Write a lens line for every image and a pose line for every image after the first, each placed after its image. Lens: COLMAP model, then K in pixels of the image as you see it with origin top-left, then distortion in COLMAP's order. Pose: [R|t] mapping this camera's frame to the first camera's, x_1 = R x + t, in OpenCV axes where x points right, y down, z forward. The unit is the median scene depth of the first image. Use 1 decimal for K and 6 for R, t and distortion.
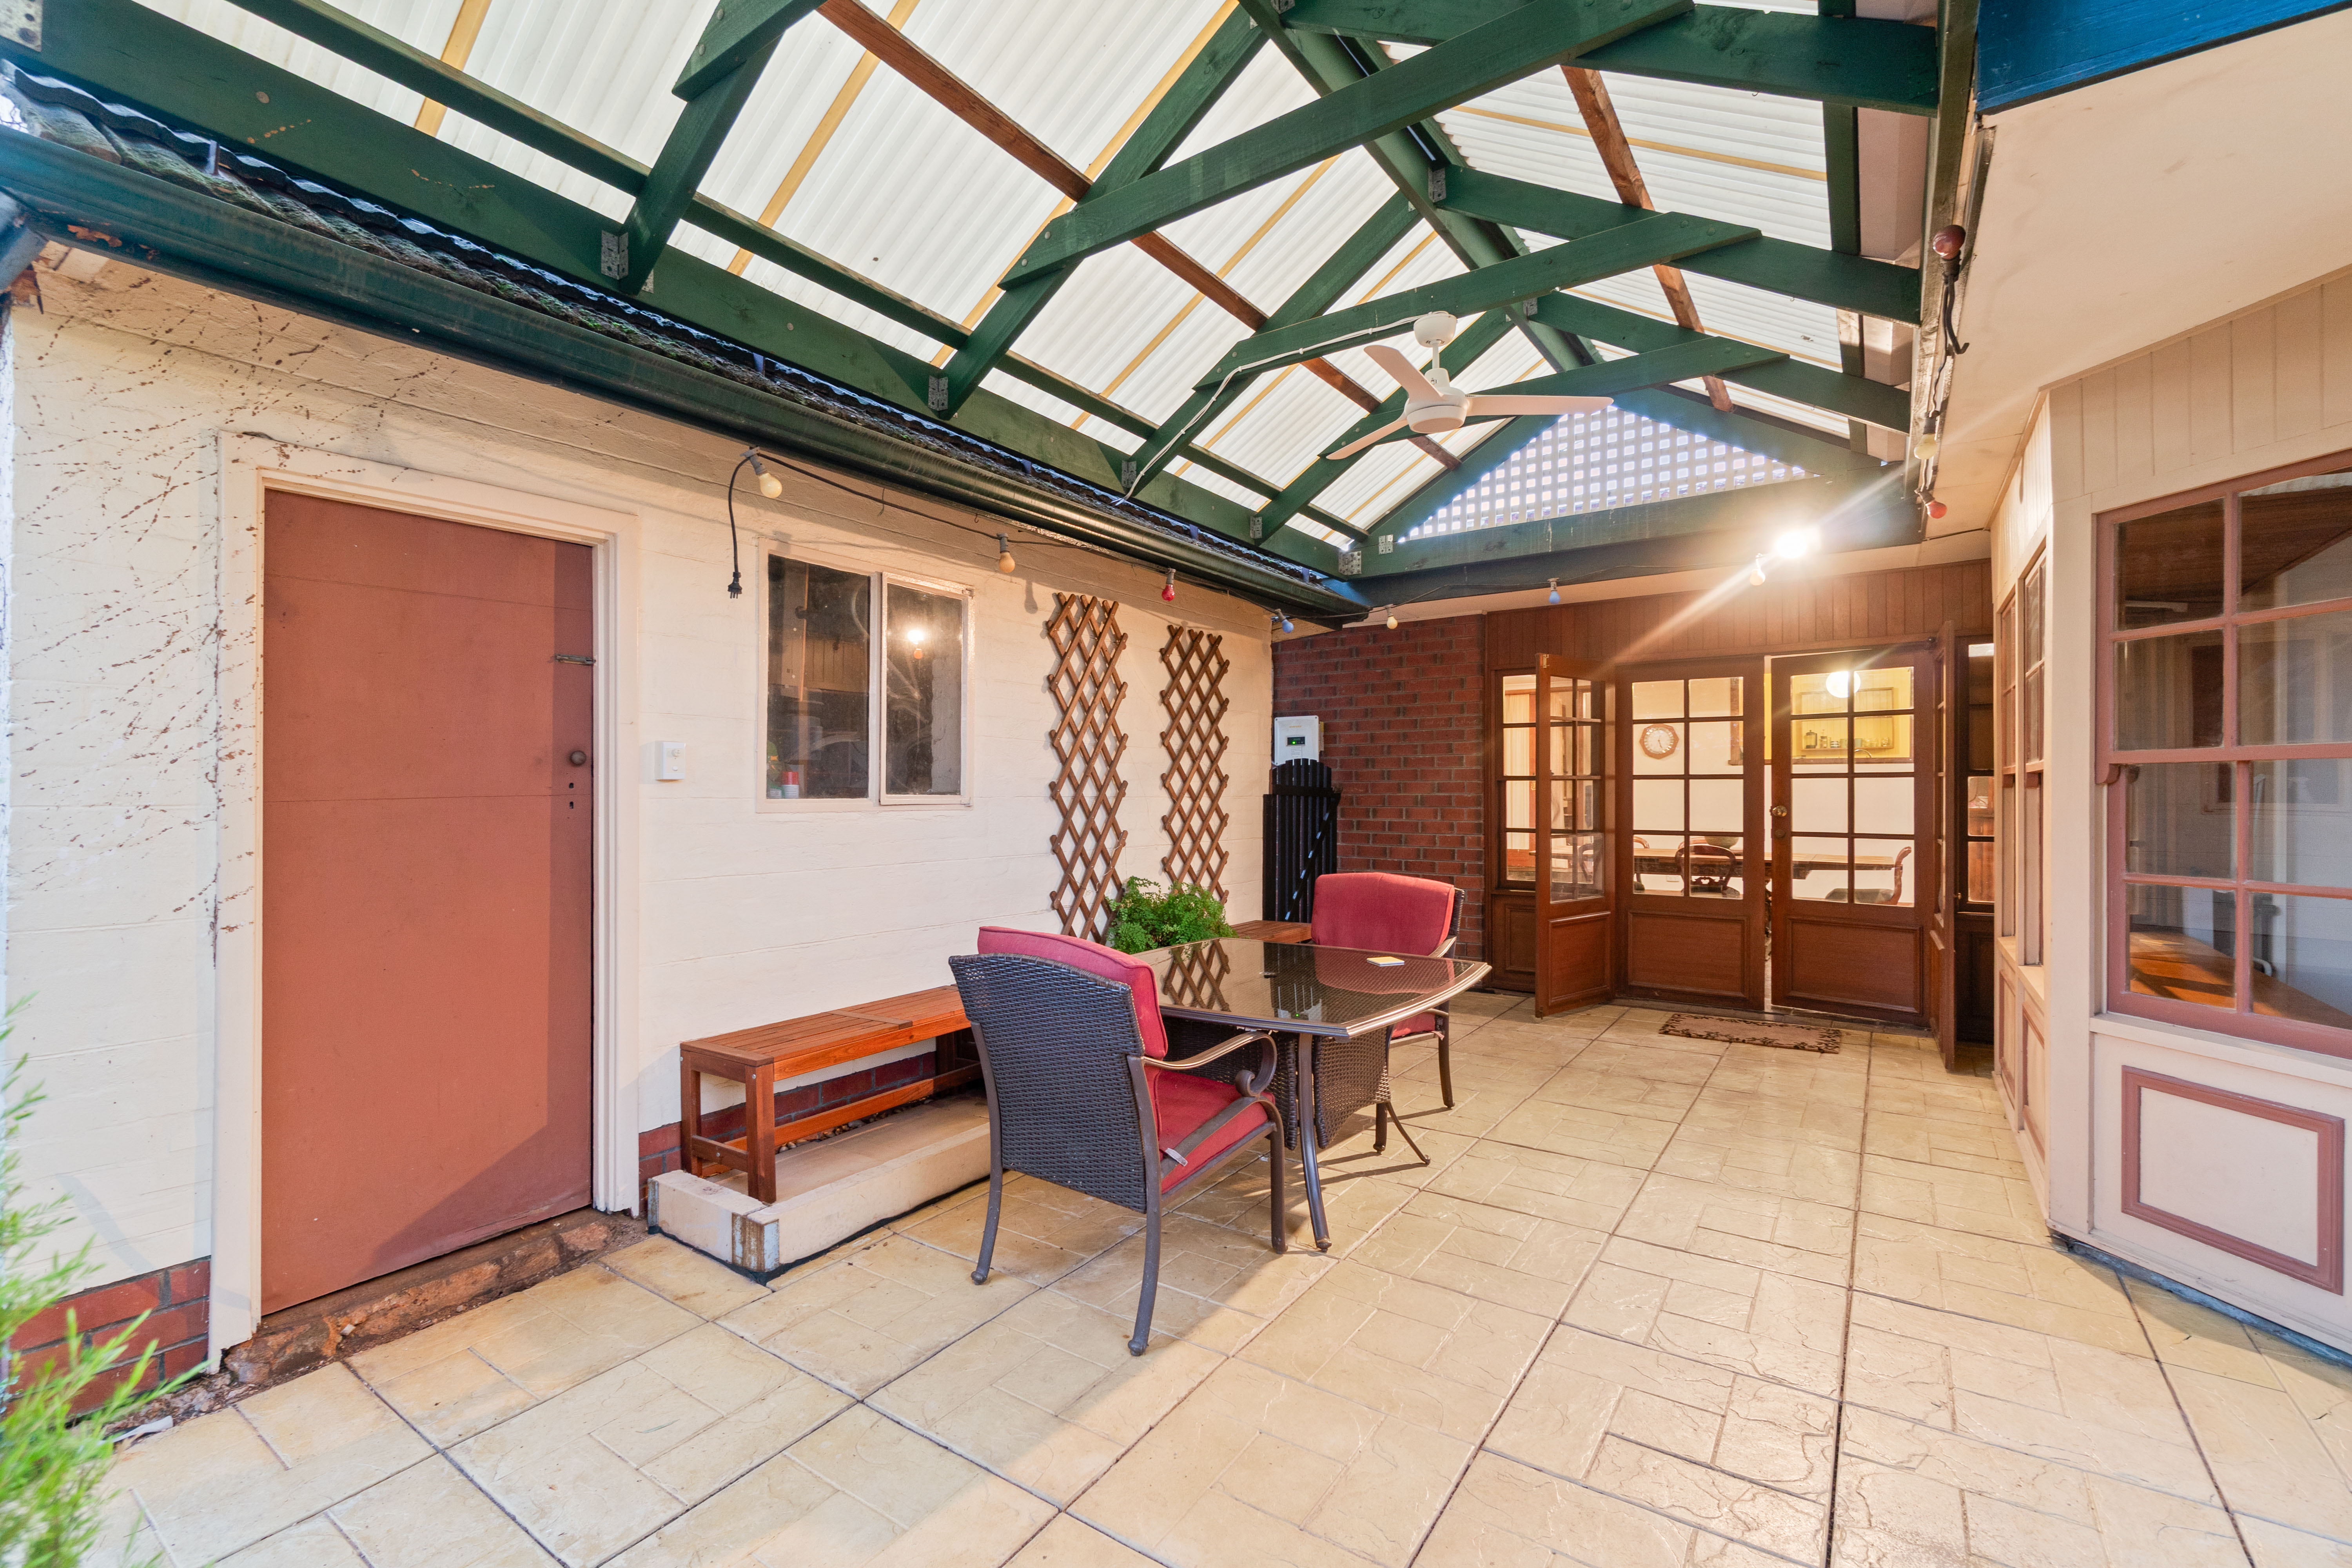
lens RADIAL K [[1009.7, 0, 1169.5], [0, 1009.7, 778.6], [0, 0, 1]] dist [-0.008320, -0.000051]
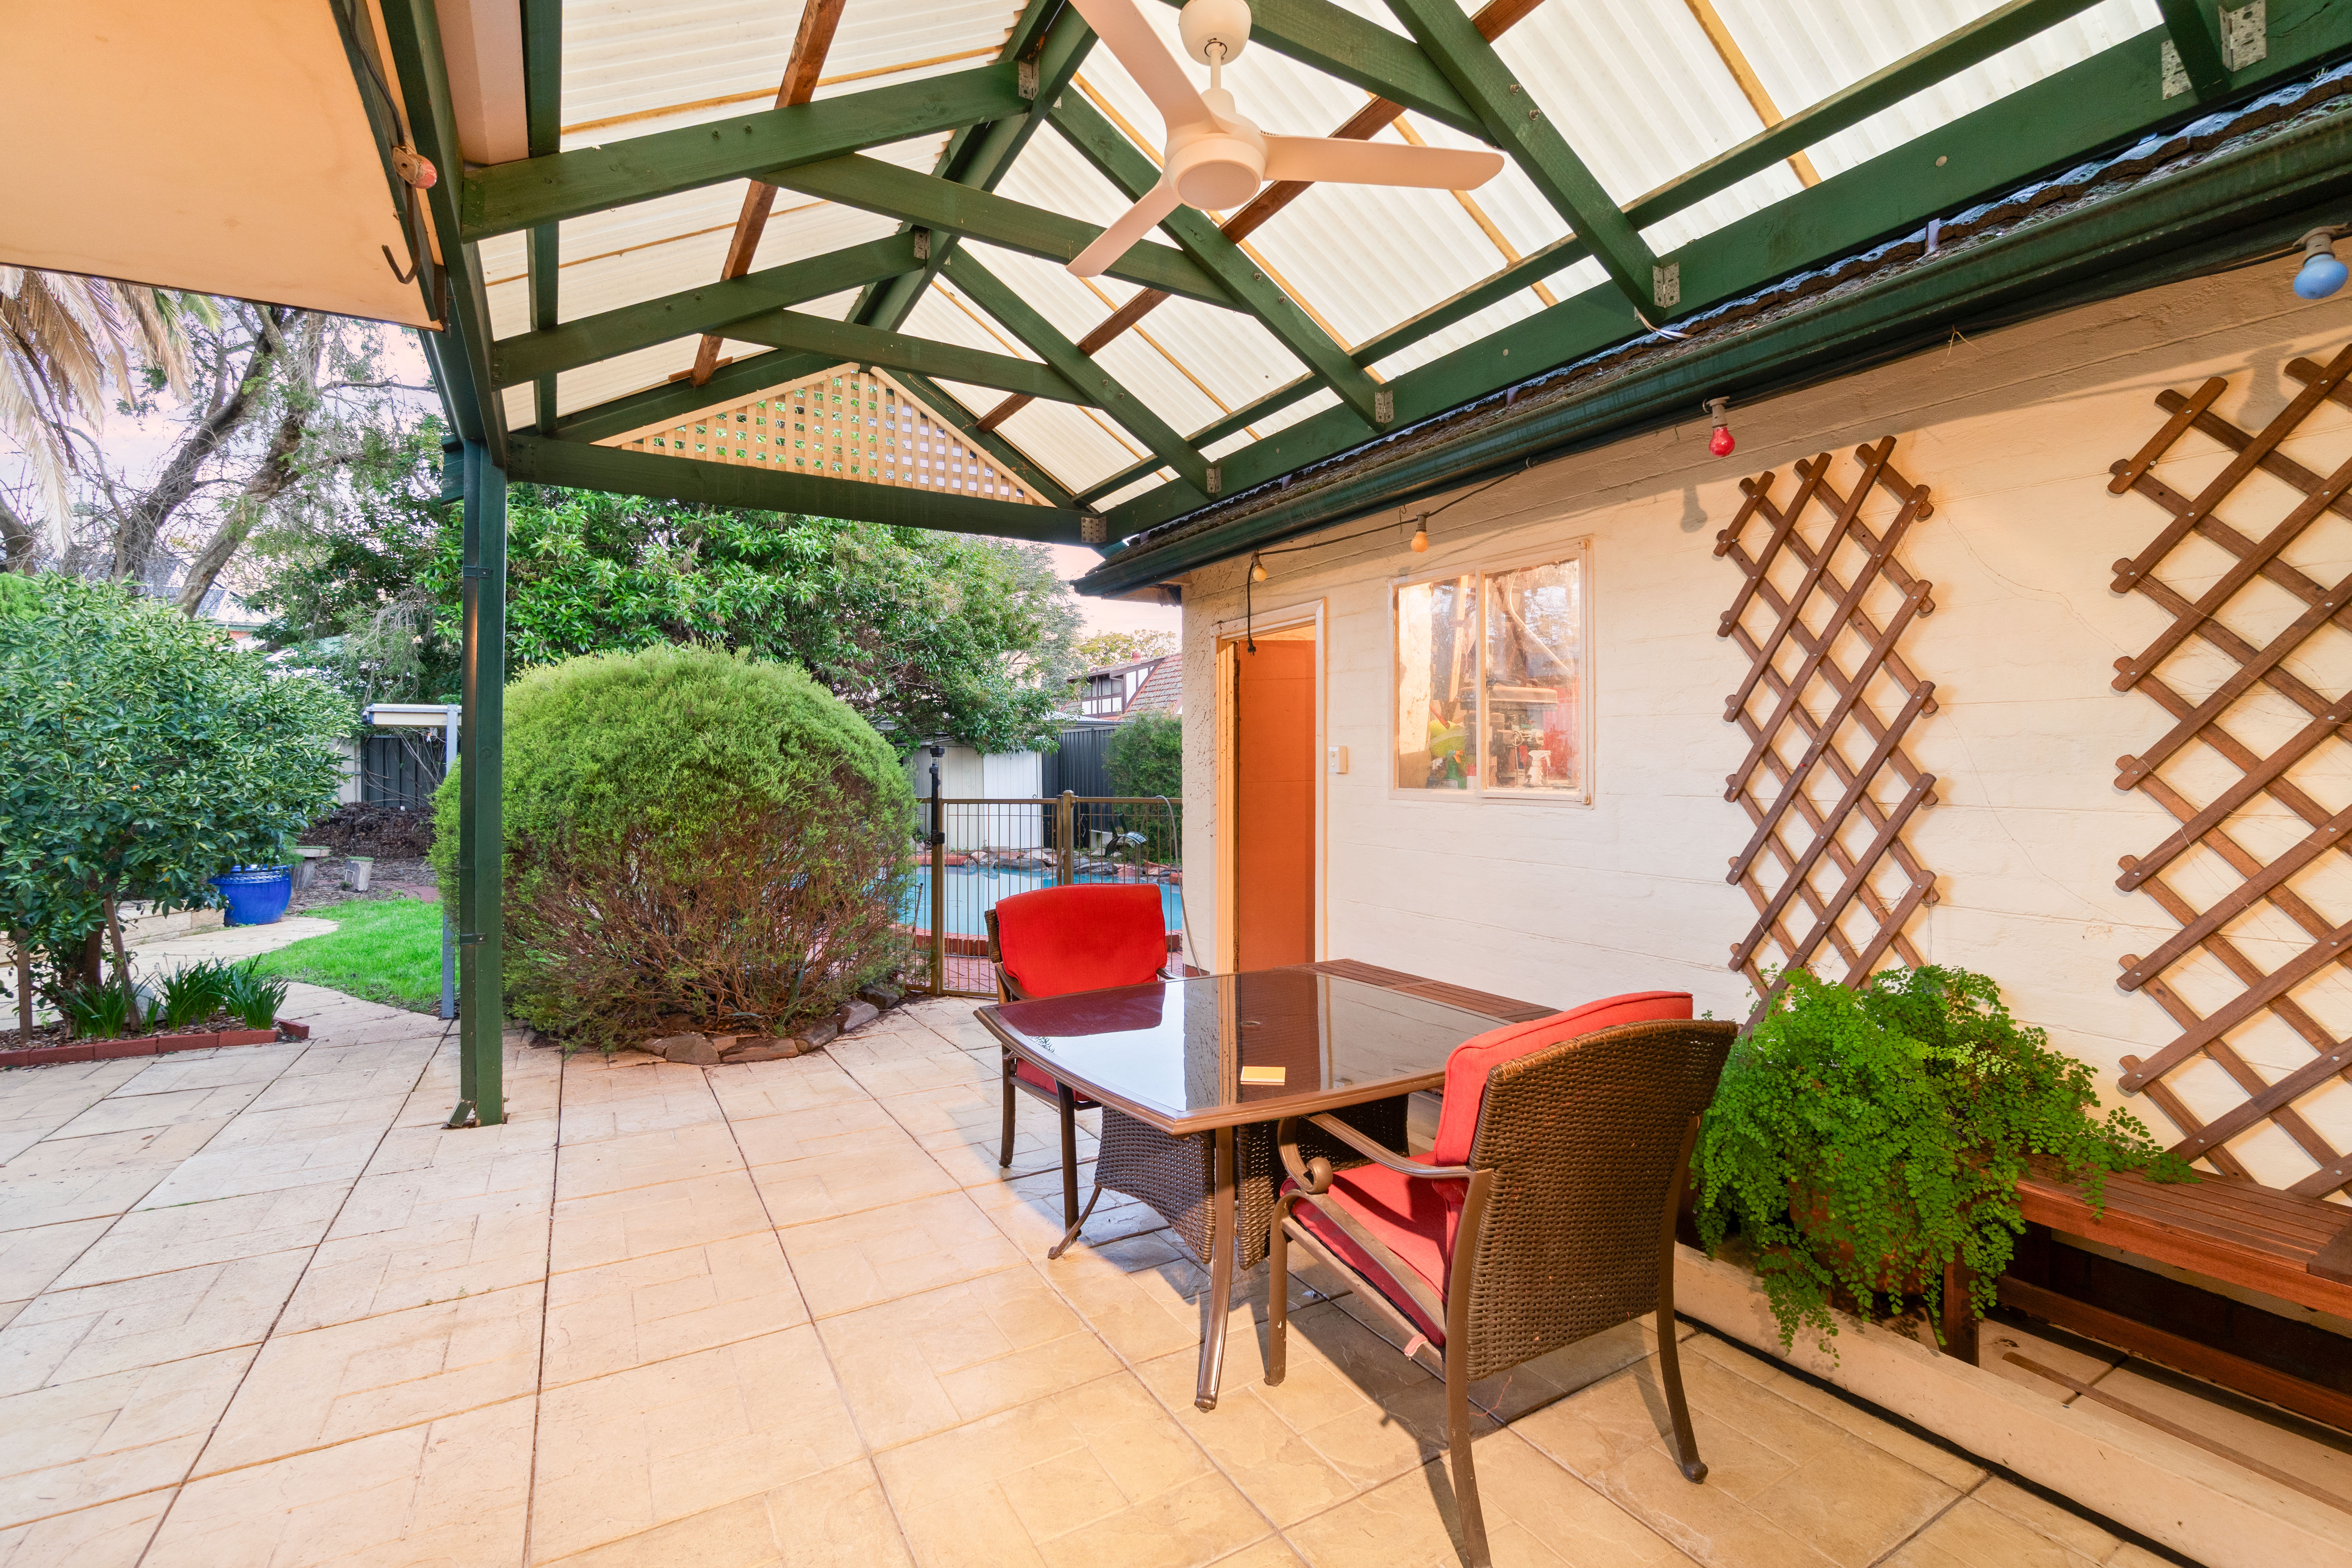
lens RADIAL K [[1009.7, 0, 1173.0], [0, 1009.7, 781.2], [0, 0, 1]] dist [-0.008320, -0.000051]
pose [[-0.423805, 0.003296, -0.905748, 0.626524], [-0.001327, 0.999990, 0.004260, 0.004923], [0.905753, 0.003007, -0.423796, 0.950951]]
